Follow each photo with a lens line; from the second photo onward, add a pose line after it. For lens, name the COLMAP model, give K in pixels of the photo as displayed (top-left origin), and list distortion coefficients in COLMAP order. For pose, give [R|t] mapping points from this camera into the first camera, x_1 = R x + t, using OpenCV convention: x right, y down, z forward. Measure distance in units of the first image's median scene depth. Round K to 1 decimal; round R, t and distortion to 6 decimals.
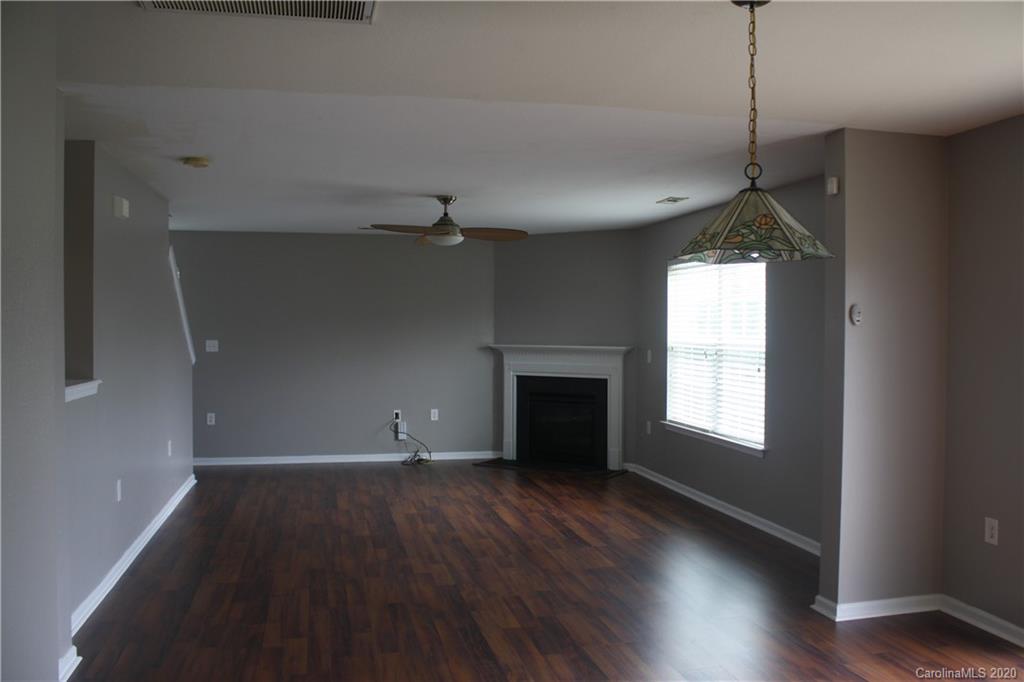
lens RADIAL K [[855.5, 0, 503.7], [0, 855.5, 344.2], [0, 0, 1]] dist [-0.152961, 0.122077]
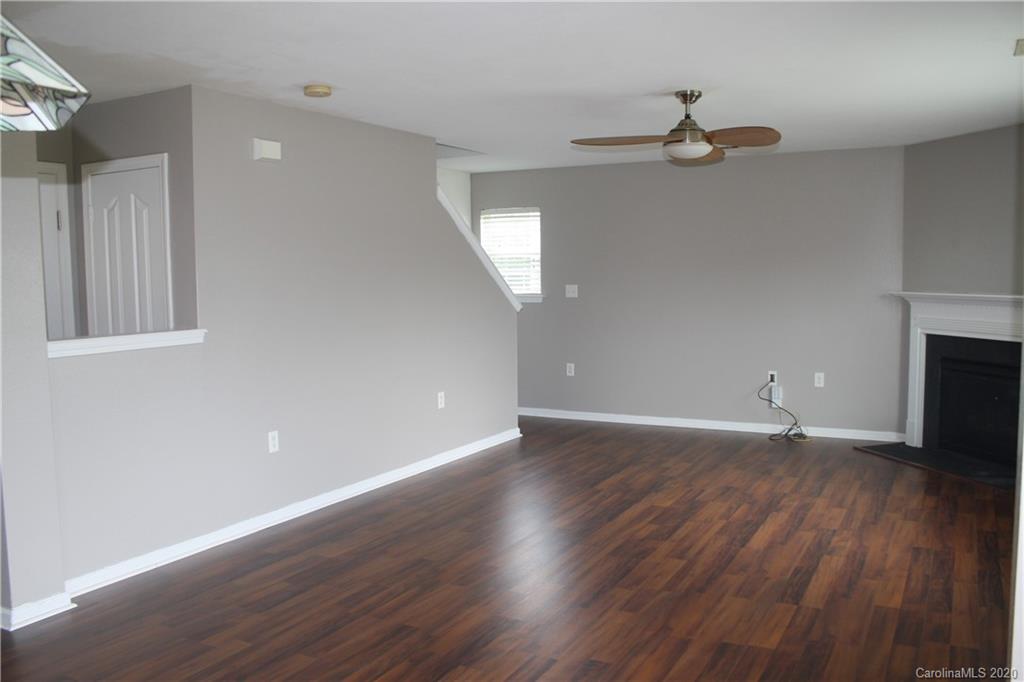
lens RADIAL K [[855.5, 0, 512.4], [0, 855.5, 341.8], [0, 0, 1]] dist [-0.152961, 0.122077]
pose [[0.760316, 0.041284, -0.648240, 0.299872], [0.000549, 0.997937, 0.064198, -0.003568], [0.649553, -0.049167, 0.758725, 0.333988]]
